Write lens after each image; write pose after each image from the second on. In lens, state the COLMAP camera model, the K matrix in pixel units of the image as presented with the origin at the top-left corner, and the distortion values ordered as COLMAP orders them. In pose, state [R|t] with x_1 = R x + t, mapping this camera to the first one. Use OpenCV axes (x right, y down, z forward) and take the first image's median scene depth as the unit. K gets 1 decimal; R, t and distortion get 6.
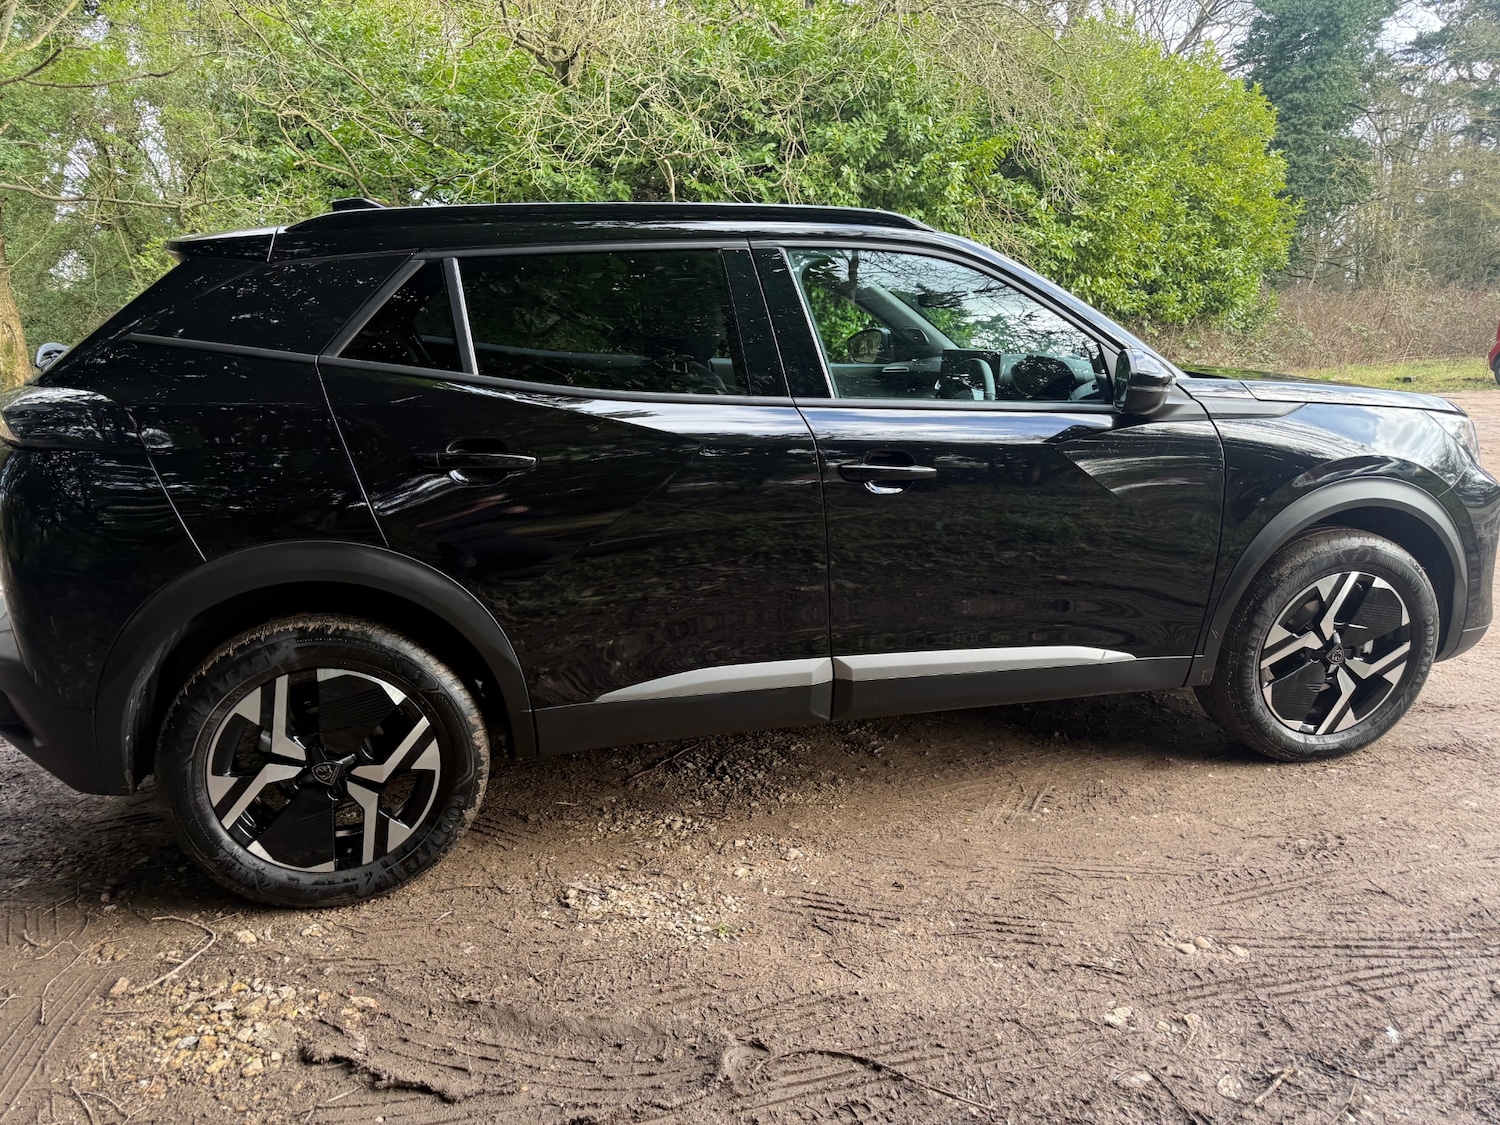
lens RADIAL K [[1081.8, 0, 752.9], [0, 1081.8, 563.8], [0, 0, 1]] dist [0.019630, -0.023540]
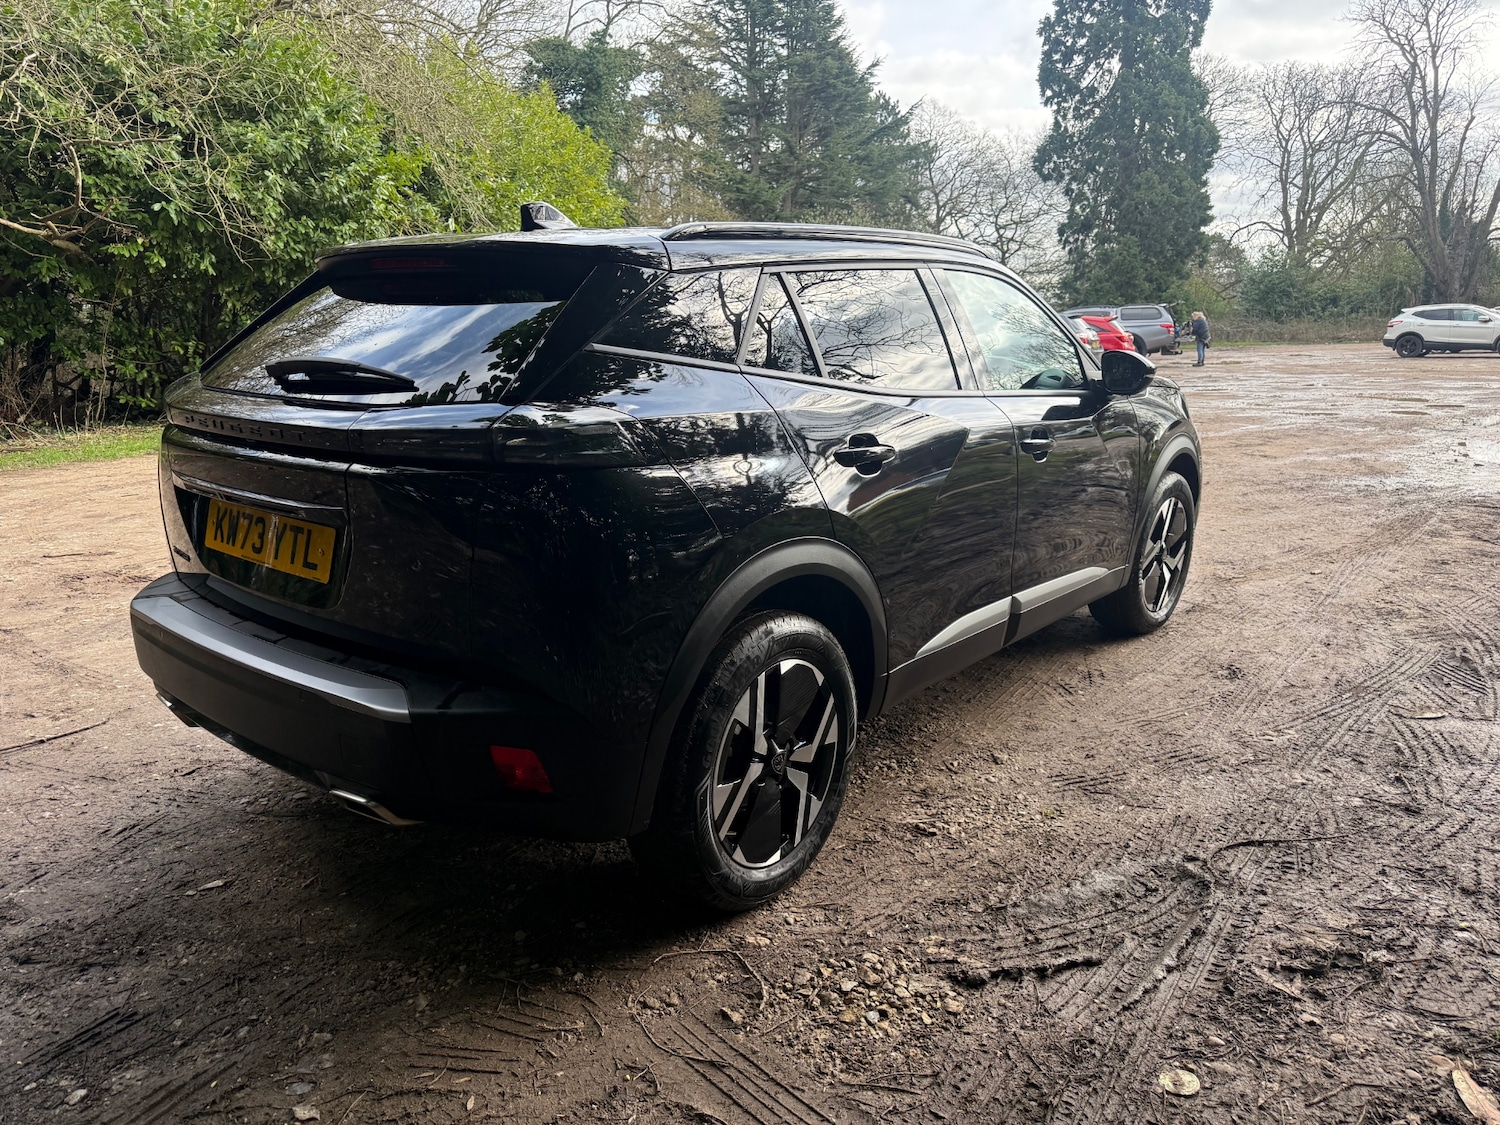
lens RADIAL K [[1081.8, 0, 764.7], [0, 1081.8, 563.1], [0, 0, 1]] dist [0.019630, -0.023540]
pose [[0.794833, -0.123510, 0.594126, -0.968863], [0.134358, 0.990587, 0.026182, -0.024751], [-0.591767, 0.059015, 0.803946, 0.166307]]
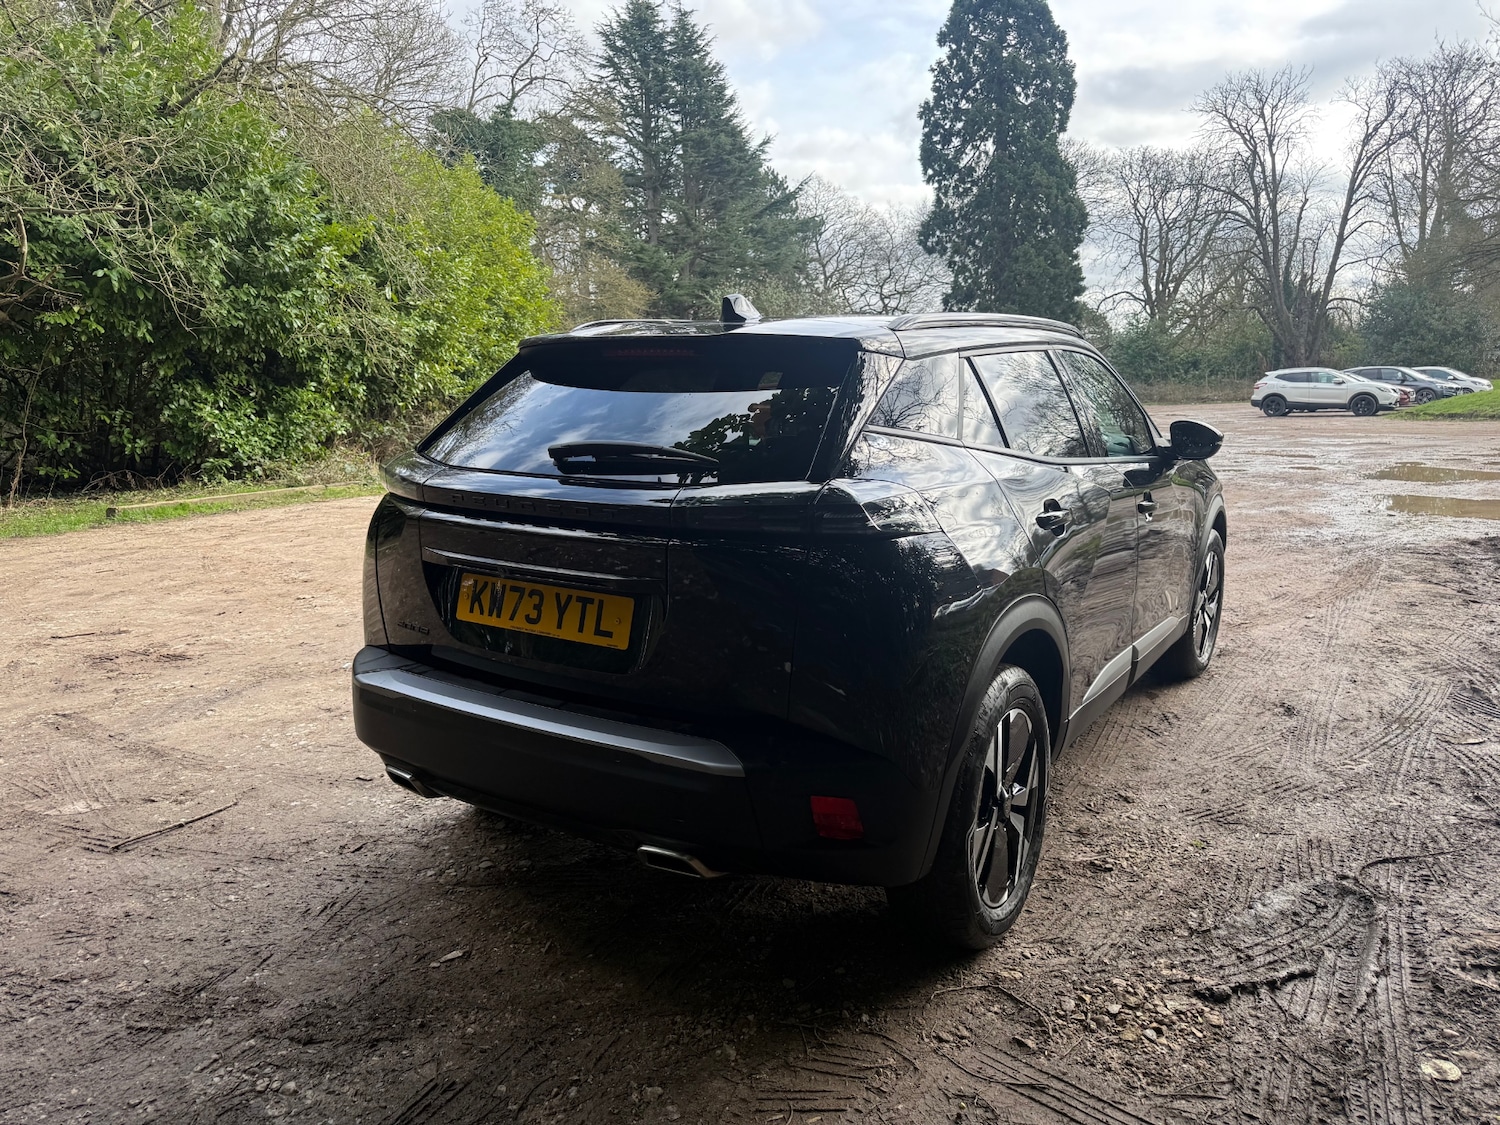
lens RADIAL K [[1081.8, 0, 759.9], [0, 1081.8, 549.8], [0, 0, 1]] dist [0.019630, -0.023540]
pose [[0.719579, -0.099371, 0.687264, -1.284624], [0.158806, 0.987029, -0.023559, -0.079636], [-0.676008, 0.126094, 0.726026, 0.325939]]
